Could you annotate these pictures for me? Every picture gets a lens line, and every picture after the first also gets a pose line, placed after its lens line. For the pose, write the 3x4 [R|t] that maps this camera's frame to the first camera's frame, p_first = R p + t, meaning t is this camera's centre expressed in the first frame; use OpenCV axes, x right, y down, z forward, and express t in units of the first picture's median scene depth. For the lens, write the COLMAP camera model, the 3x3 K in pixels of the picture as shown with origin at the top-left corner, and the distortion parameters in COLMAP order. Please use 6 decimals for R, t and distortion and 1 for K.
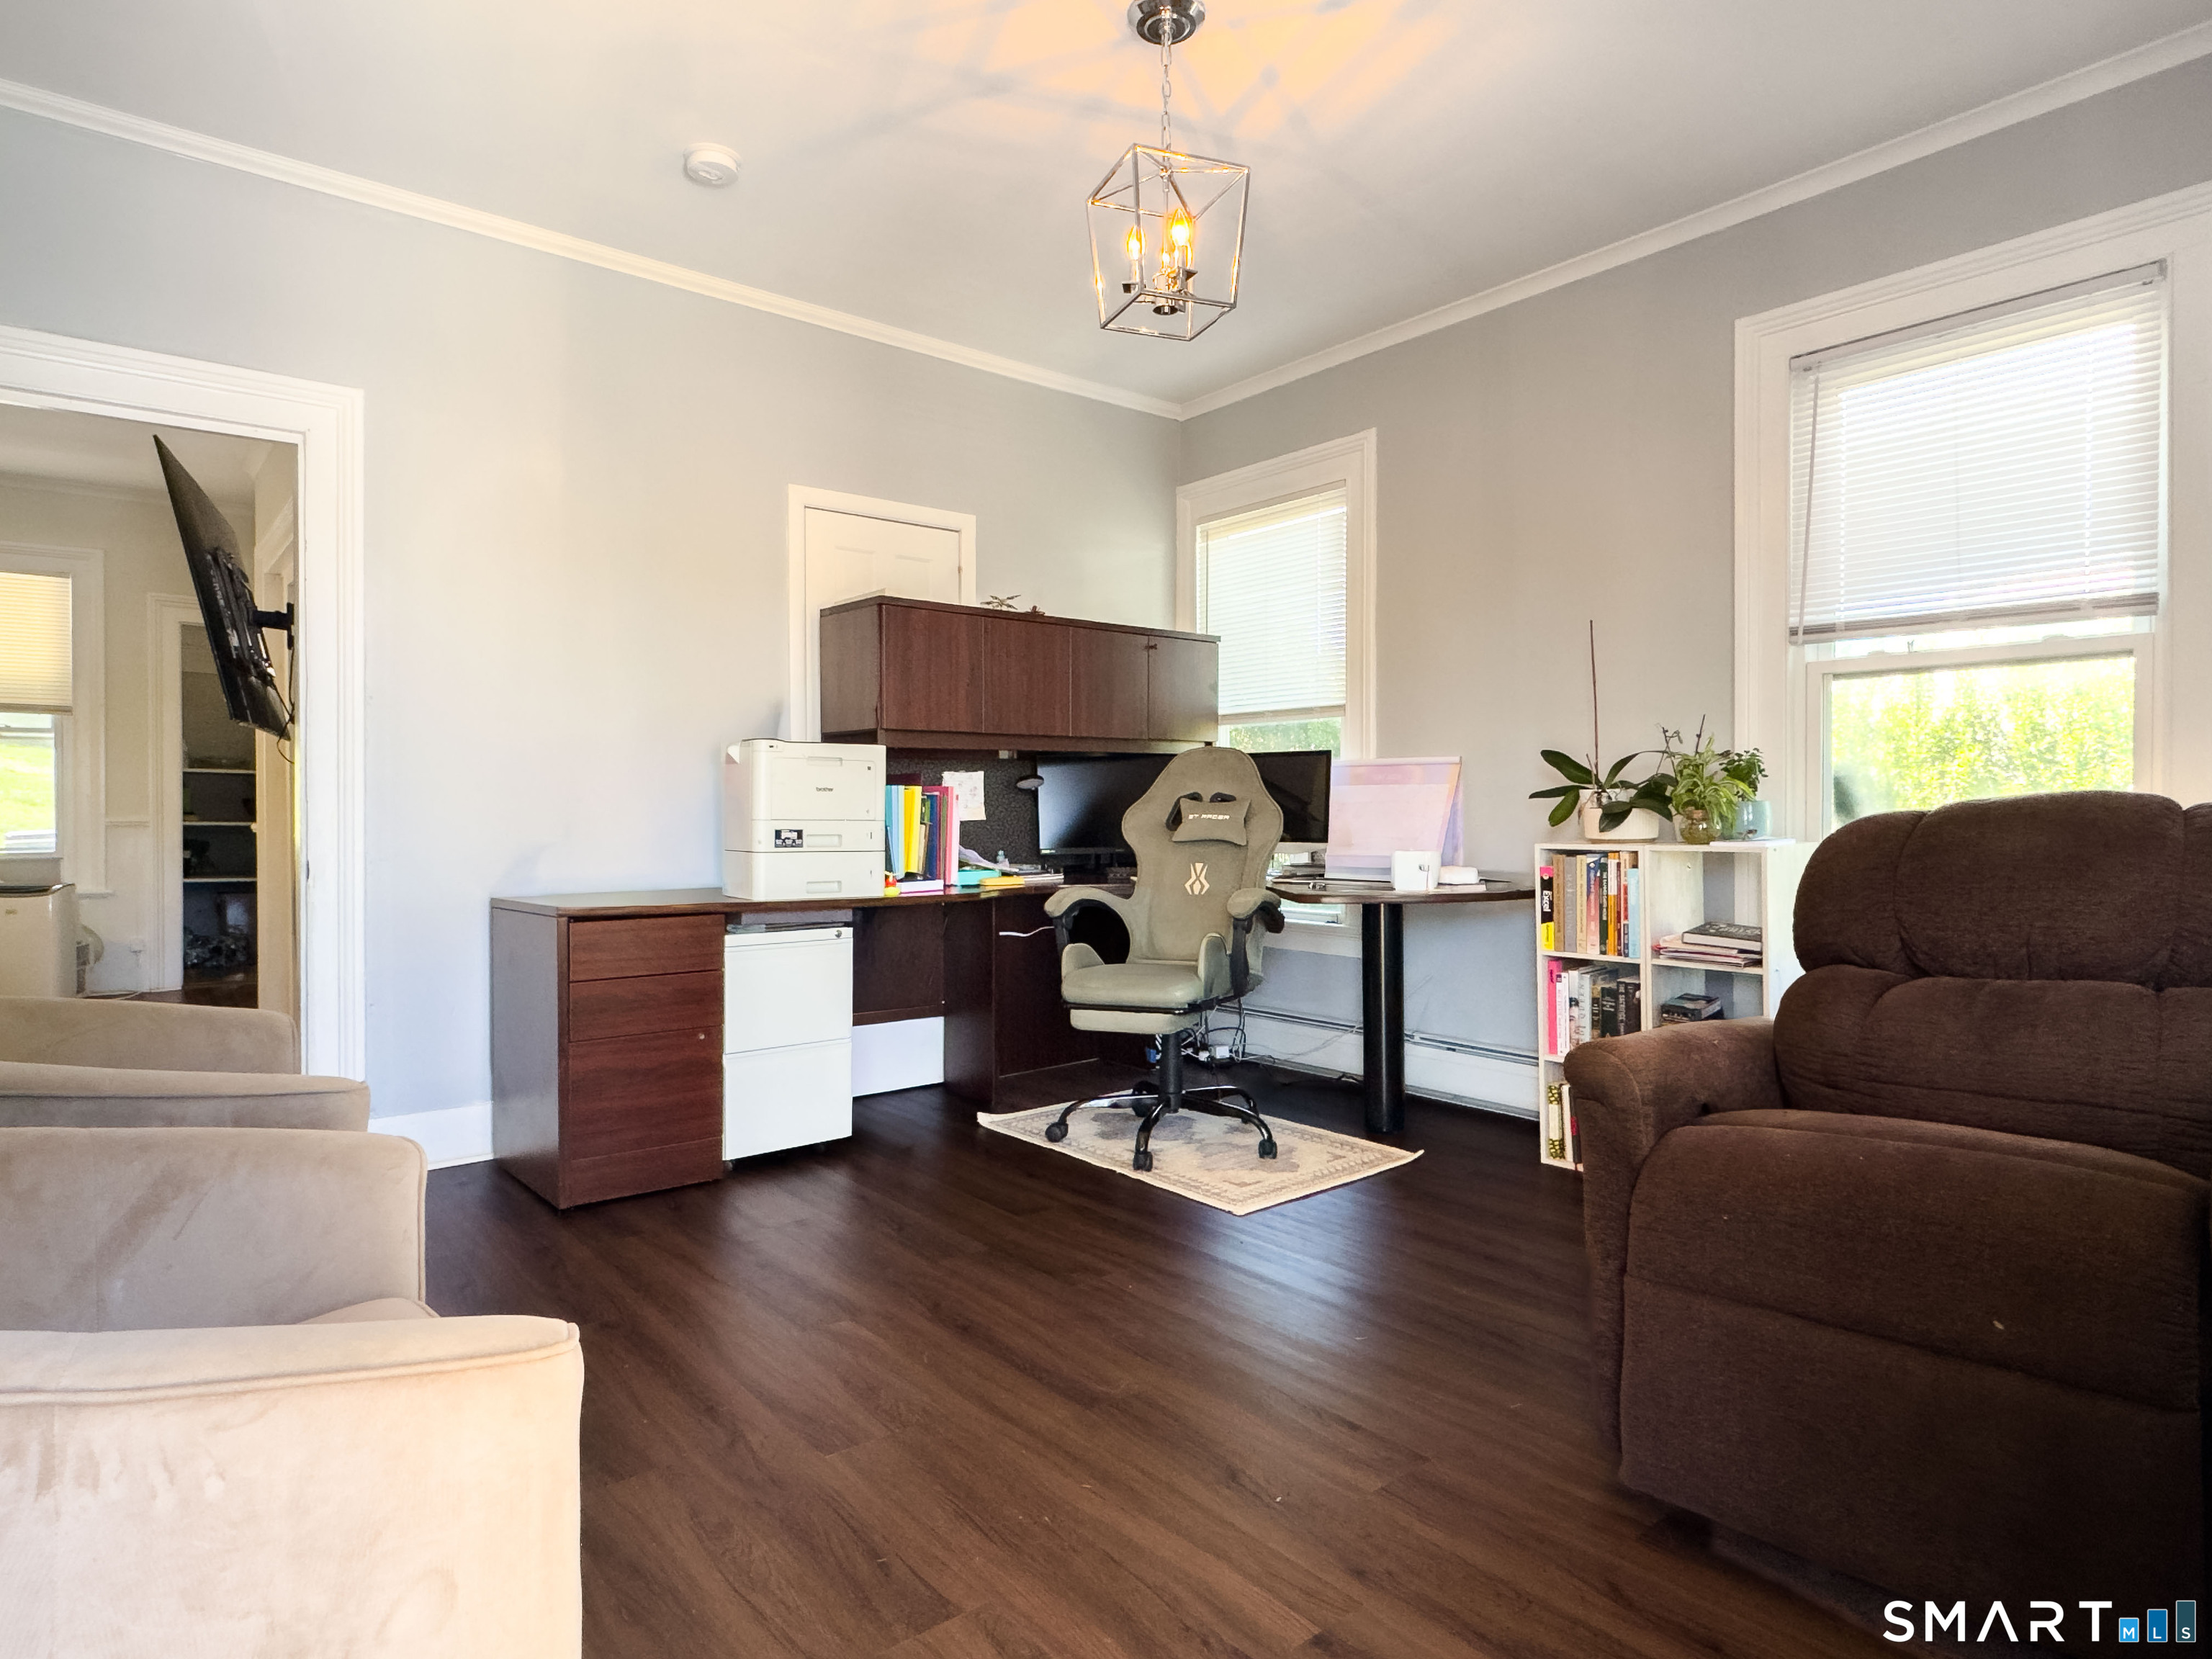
lens RADIAL K [[1248.6, 0, 1112.5], [0, 1248.6, 818.9], [0, 0, 1]] dist [-0.007310, -0.000222]
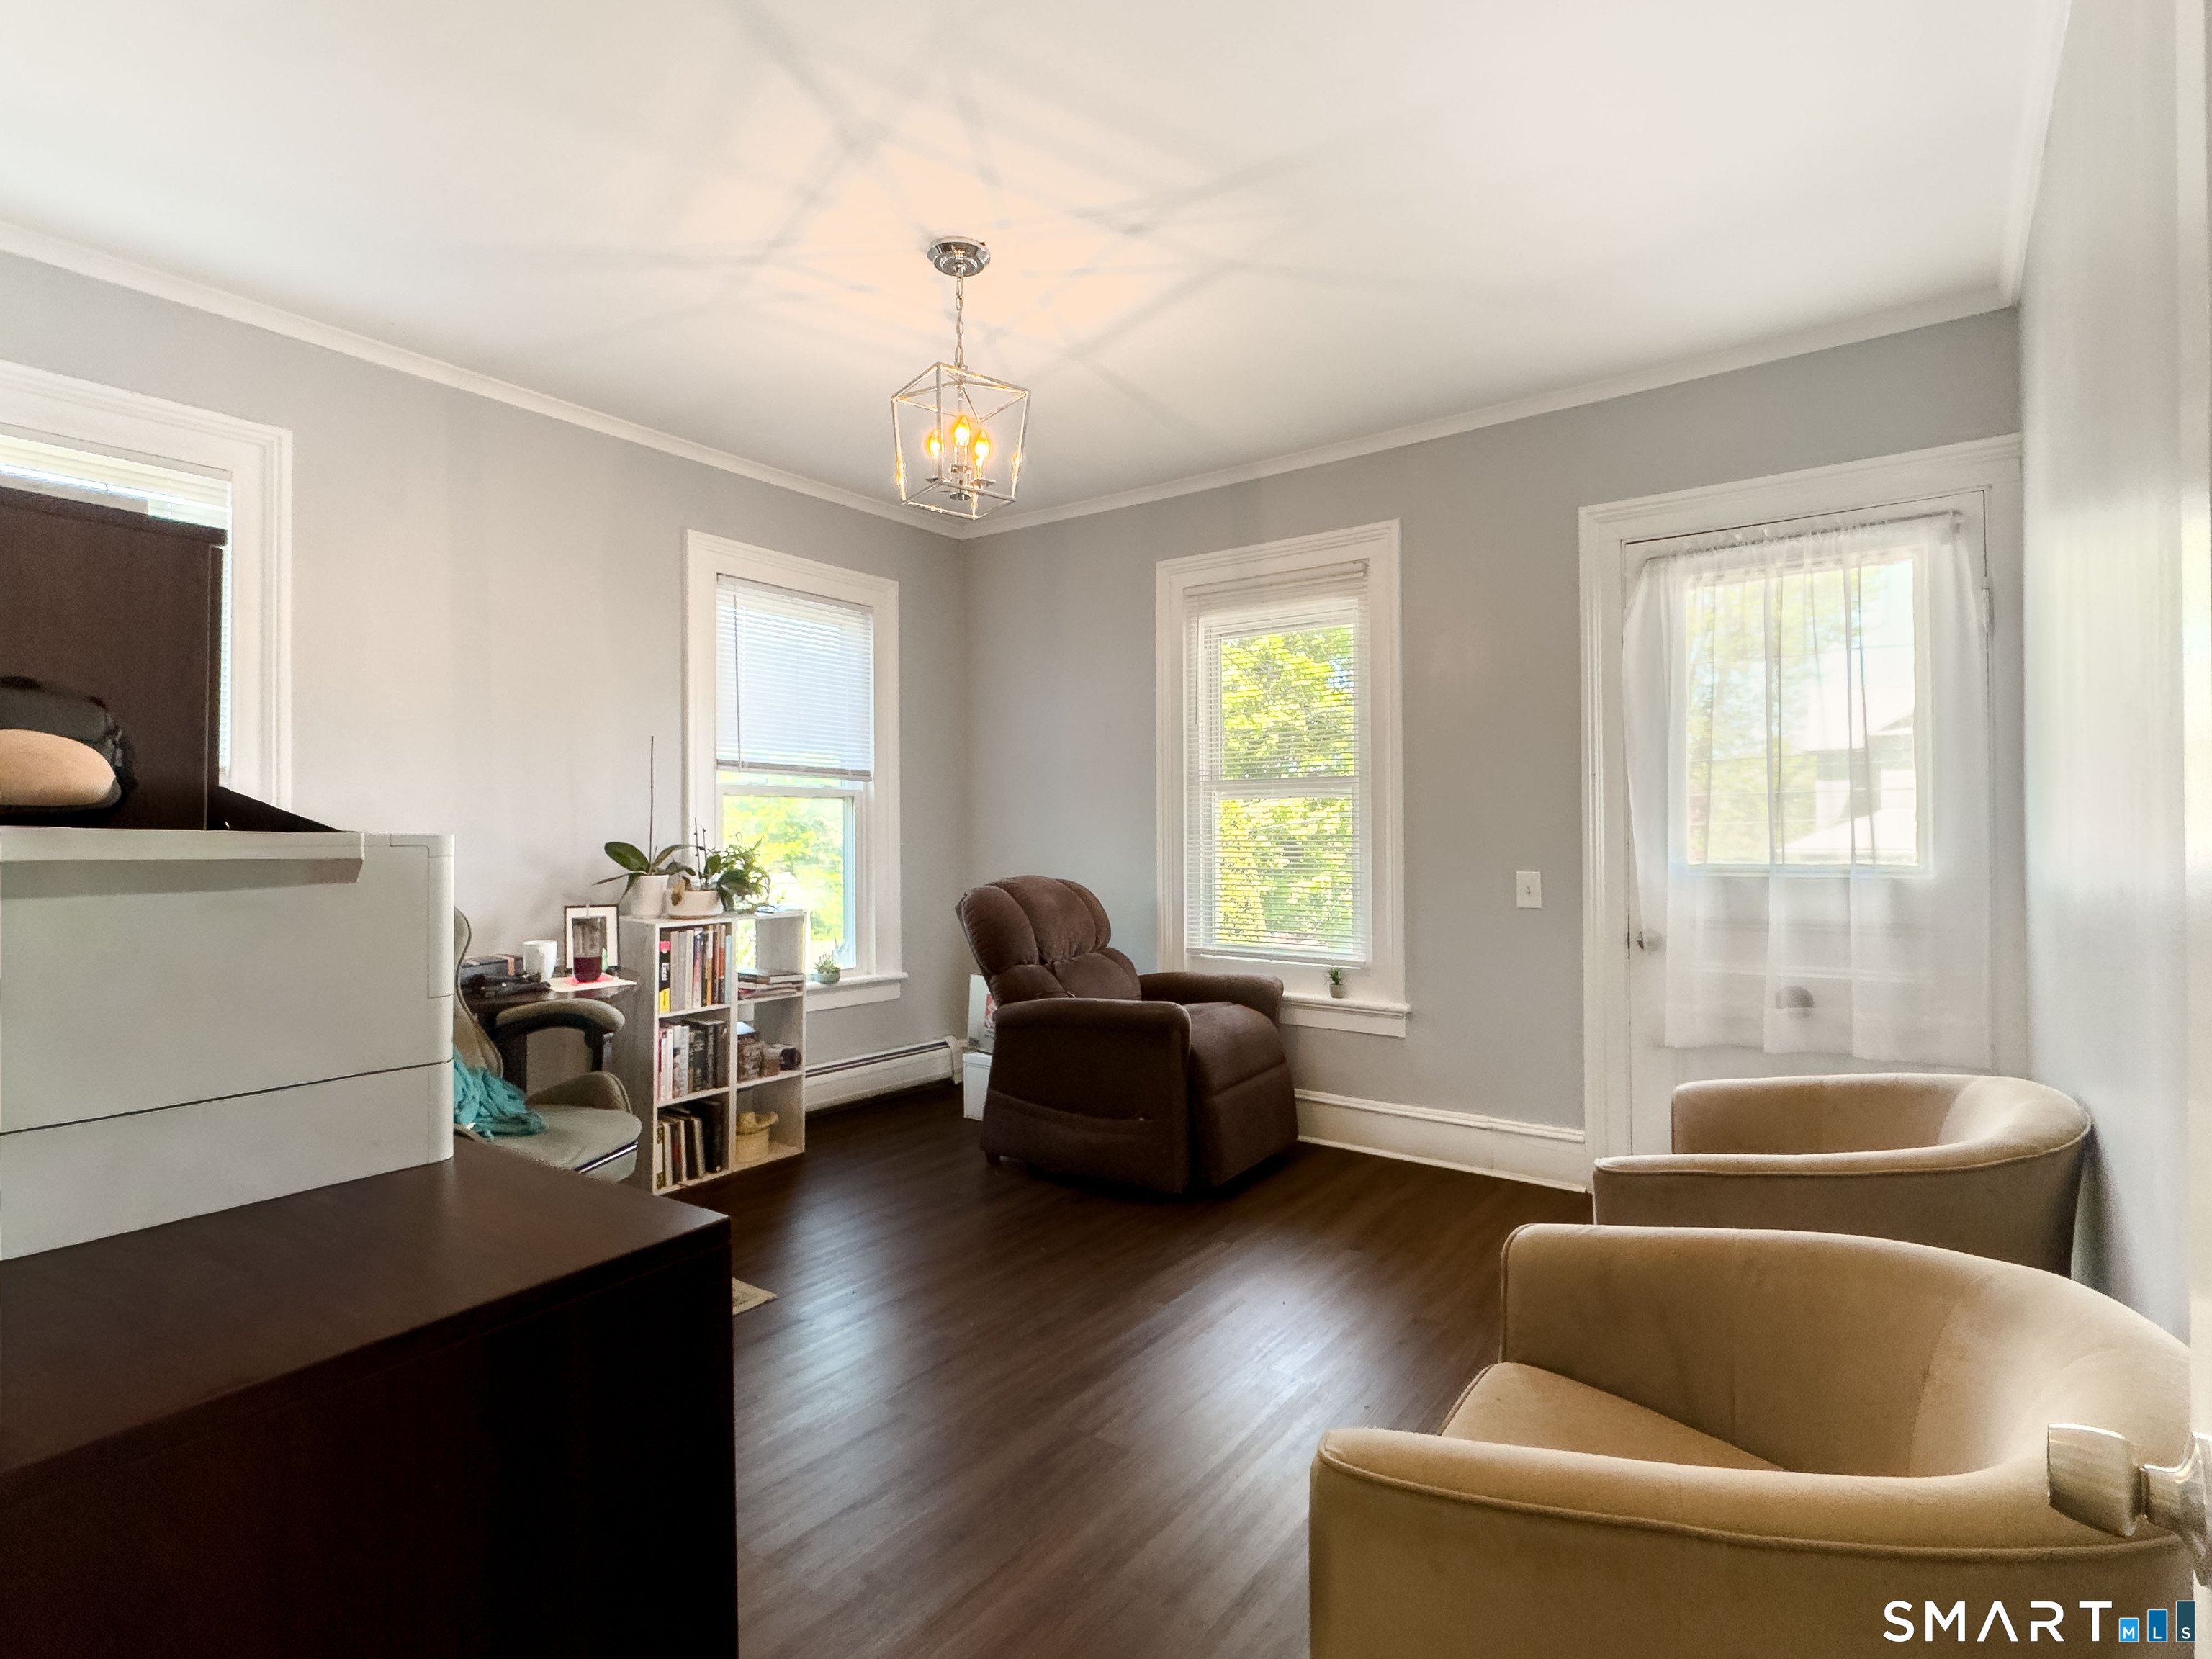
lens RADIAL K [[1116.8, 0, 1101.7], [0, 1116.8, 831.4], [0, 0, 1]] dist [0.001416, 0.000048]
pose [[-0.245633, 0.007129, 0.969337, -0.803309], [0.013662, 0.999899, -0.003892, -0.059019], [-0.969266, 0.012287, -0.245706, 0.876918]]
